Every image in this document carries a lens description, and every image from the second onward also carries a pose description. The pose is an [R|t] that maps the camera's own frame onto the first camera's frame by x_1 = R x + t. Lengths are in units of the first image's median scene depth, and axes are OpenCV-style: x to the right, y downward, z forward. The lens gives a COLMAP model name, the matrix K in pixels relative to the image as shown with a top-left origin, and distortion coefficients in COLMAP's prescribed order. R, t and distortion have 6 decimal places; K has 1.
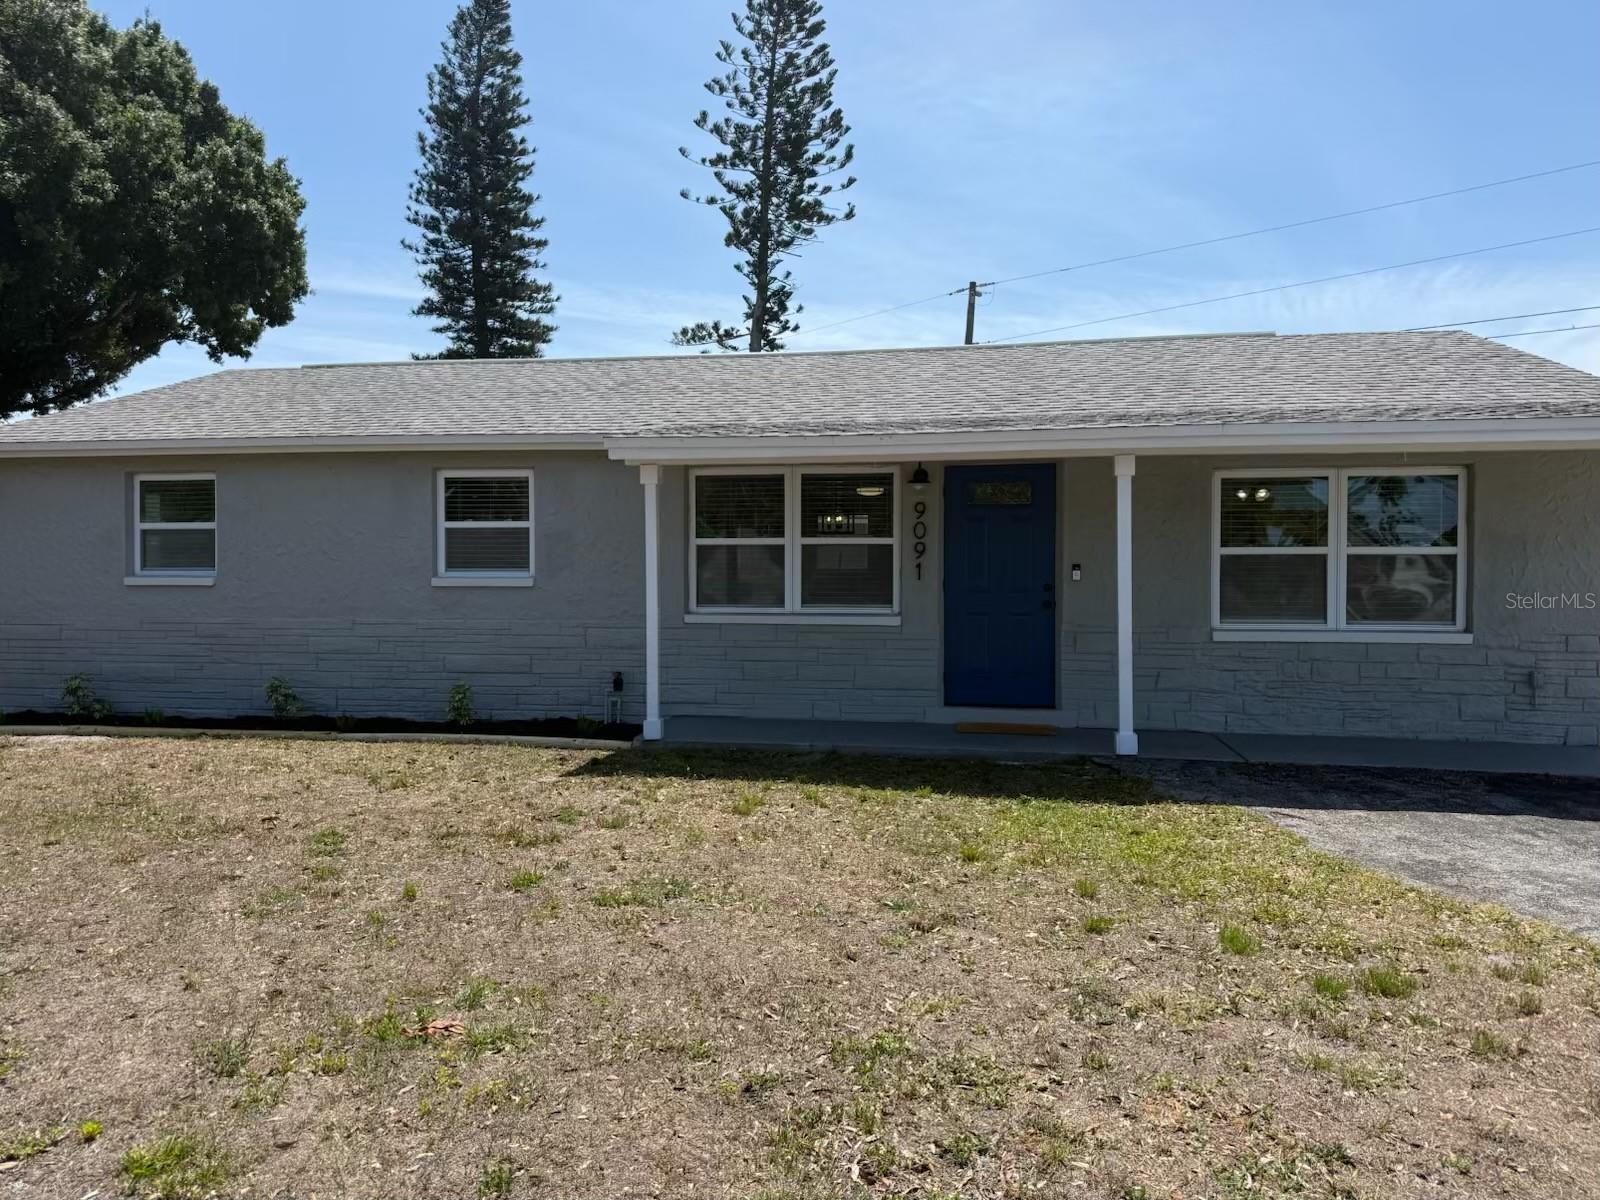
lens RADIAL K [[1148.3, 0, 789.8], [0, 1148.3, 595.9], [0, 0, 1]] dist [0.103113, -0.153750]
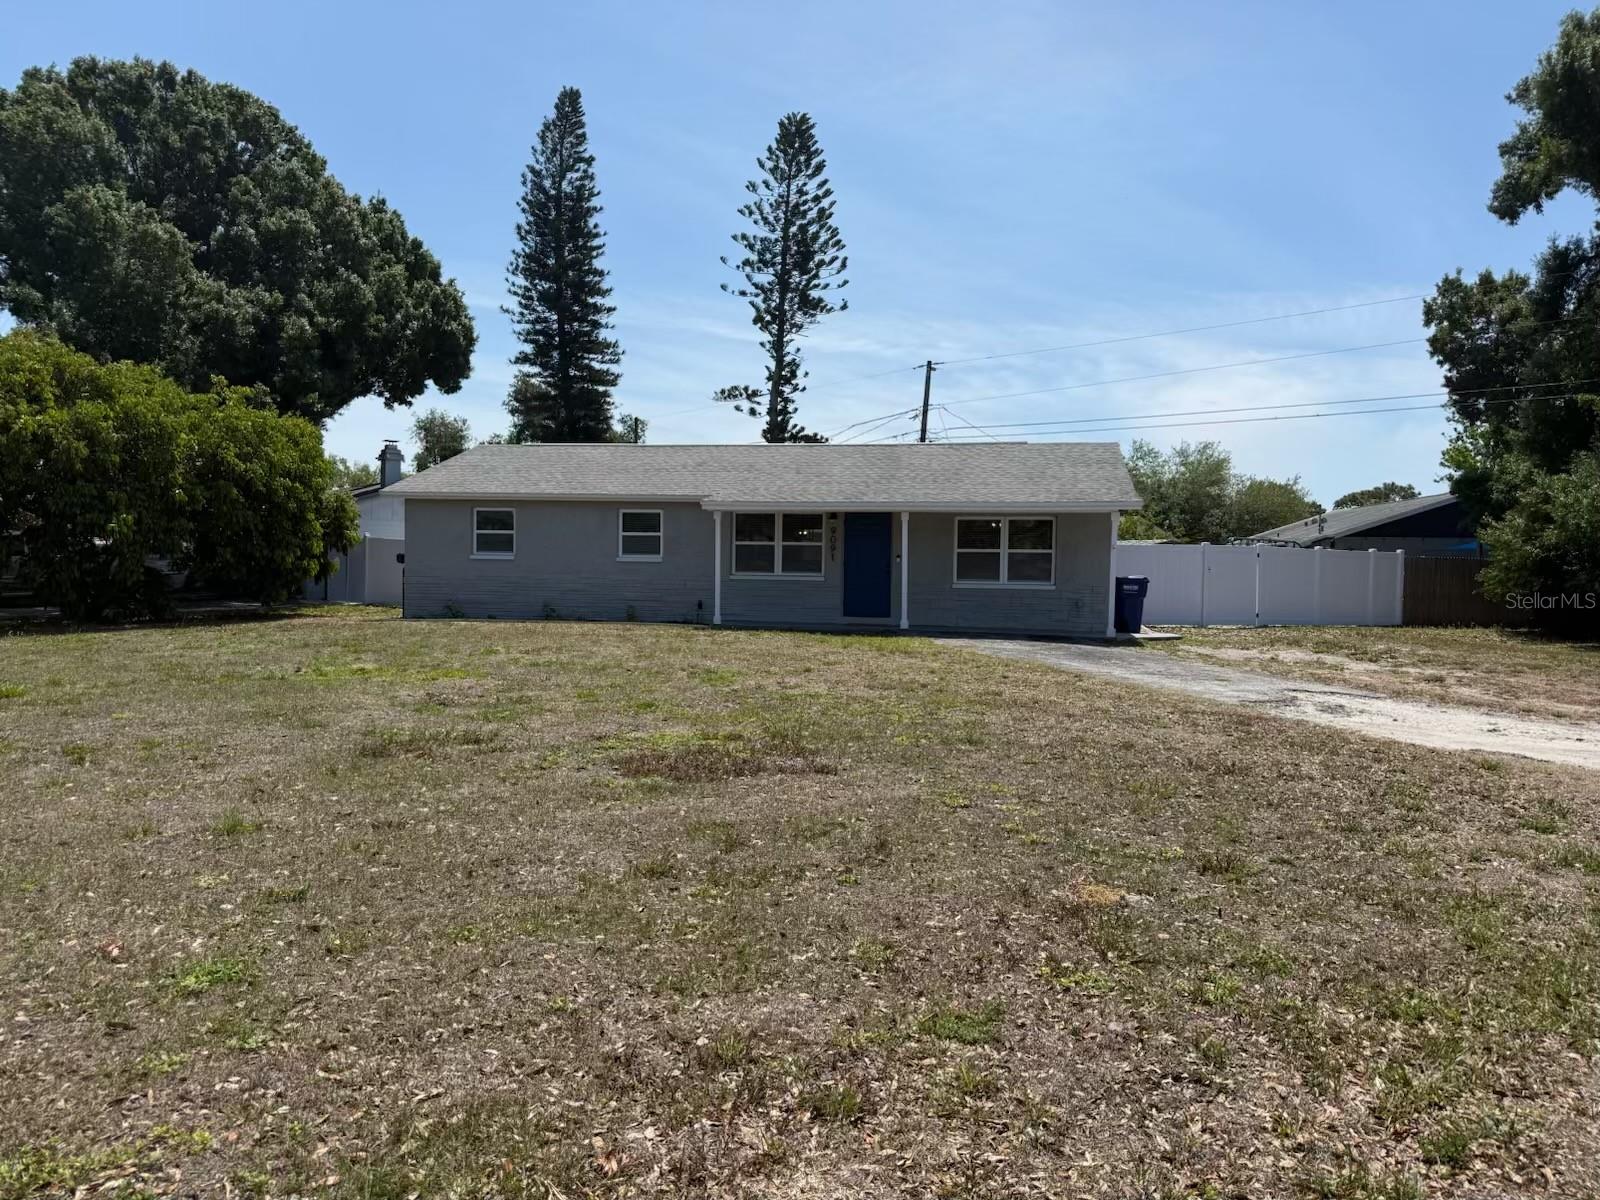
lens RADIAL K [[1148.3, 0, 789.8], [0, 1148.3, 595.9], [0, 0, 1]] dist [0.103113, -0.153750]
pose [[0.999657, 0.016013, -0.020702, 0.021528], [-0.016055, 0.999869, -0.001819, 0.017544], [0.020670, 0.002151, 0.999784, -0.371534]]
